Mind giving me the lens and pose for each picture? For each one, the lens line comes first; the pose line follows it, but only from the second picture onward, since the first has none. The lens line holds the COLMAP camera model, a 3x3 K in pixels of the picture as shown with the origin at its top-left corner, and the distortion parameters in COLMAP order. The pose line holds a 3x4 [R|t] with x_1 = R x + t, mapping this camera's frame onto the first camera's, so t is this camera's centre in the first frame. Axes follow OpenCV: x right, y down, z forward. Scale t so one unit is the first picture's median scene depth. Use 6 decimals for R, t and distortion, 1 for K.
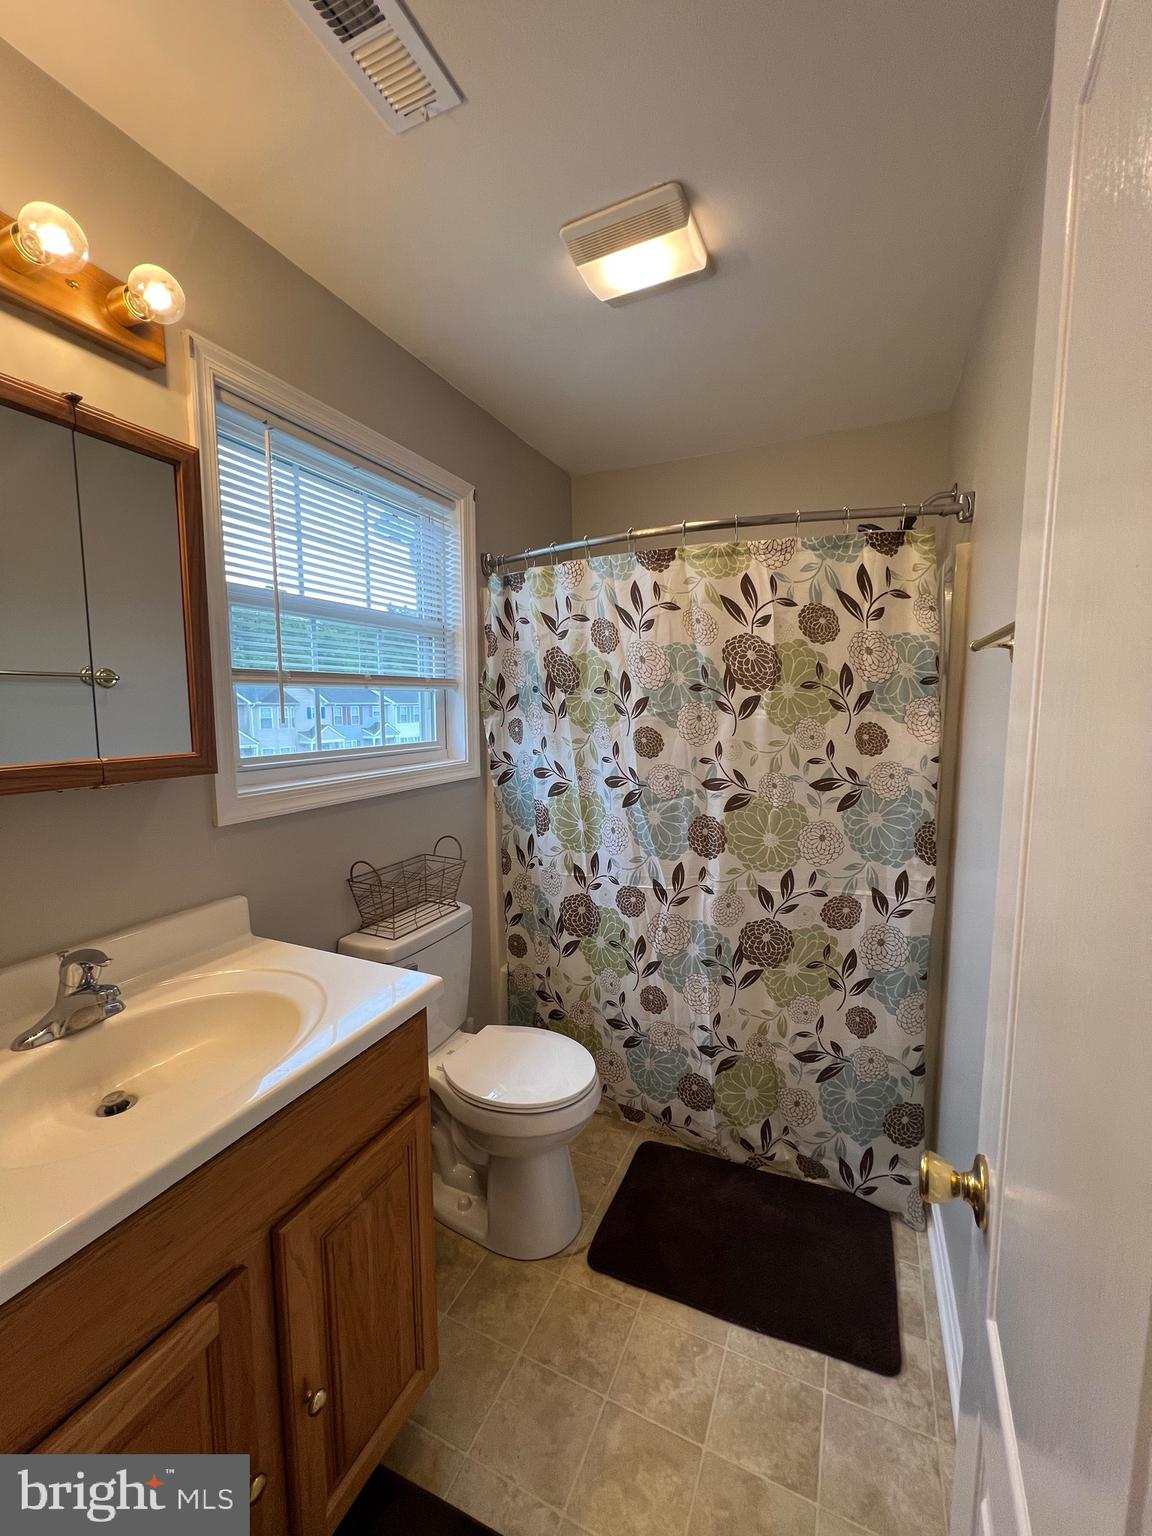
lens RADIAL K [[623.7, 0, 574.4], [0, 623.7, 771.5], [0, 0, 1]] dist [-0.000226, -0.000249]
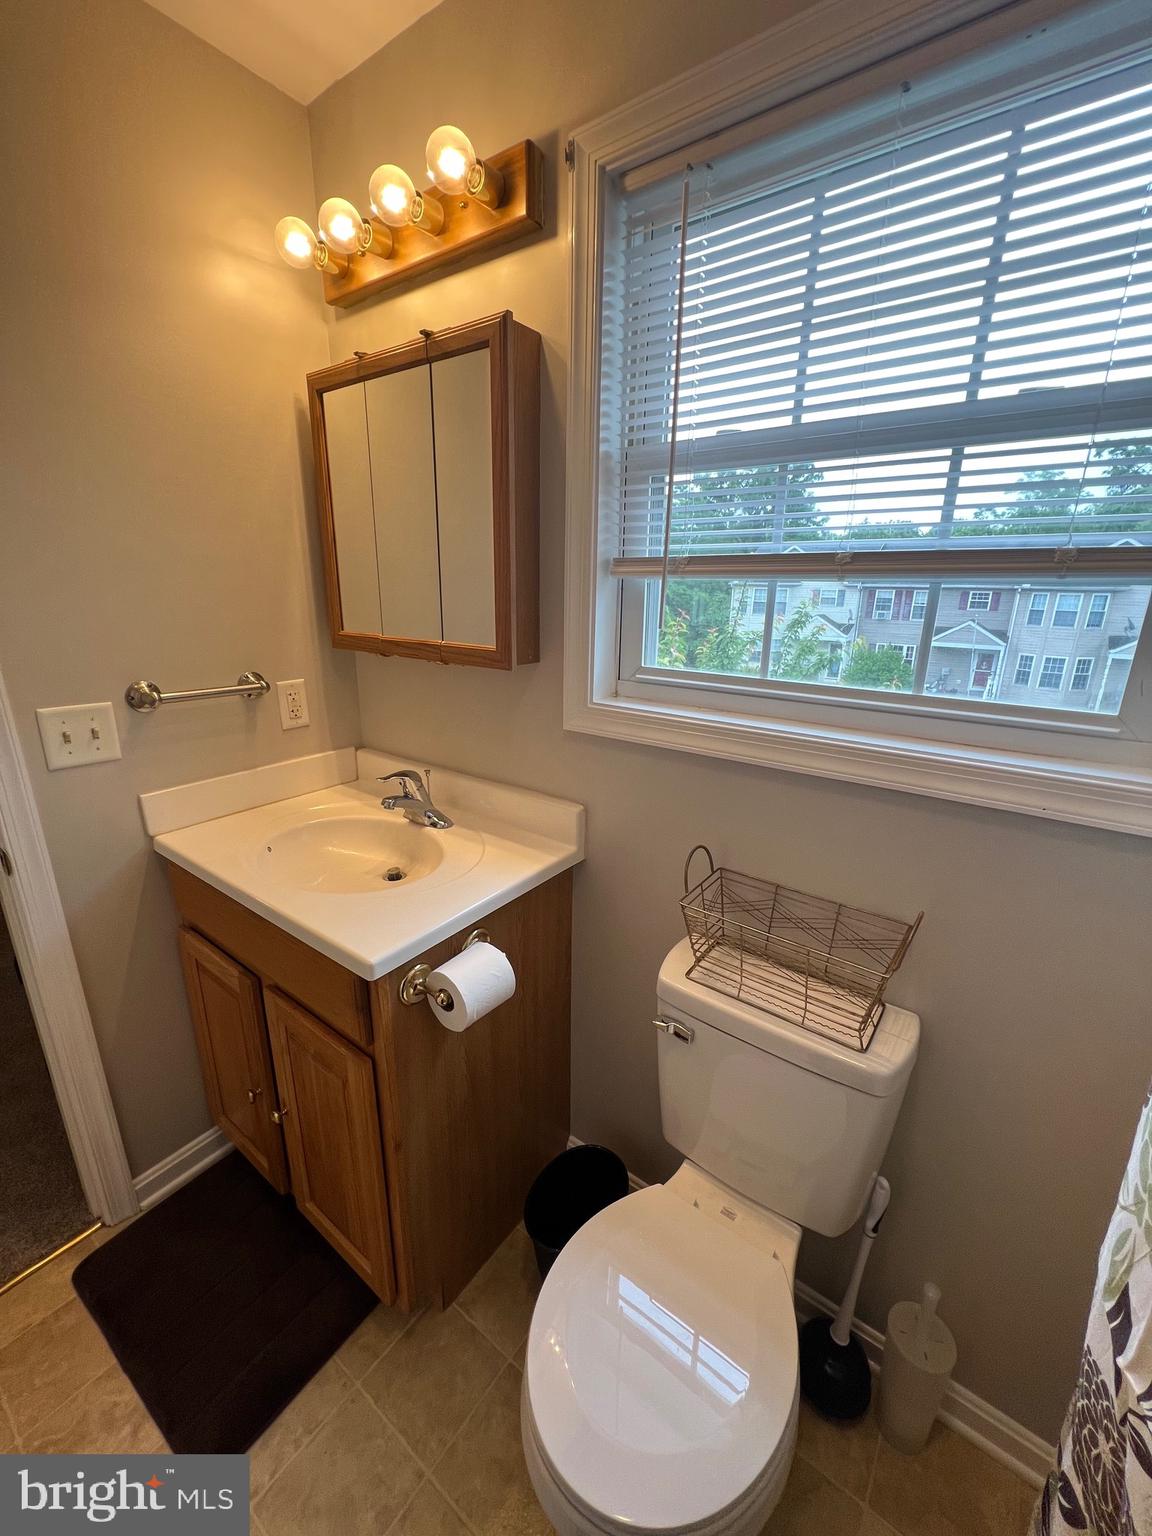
lens RADIAL K [[623.7, 0, 570.7], [0, 623.7, 761.2], [0, 0, 1]] dist [-0.000226, -0.000249]
pose [[-0.216924, 0.285192, -0.933600, 0.378391], [-0.109145, 0.943291, 0.313513, -0.183663], [0.970068, 0.169906, -0.173496, 1.271723]]
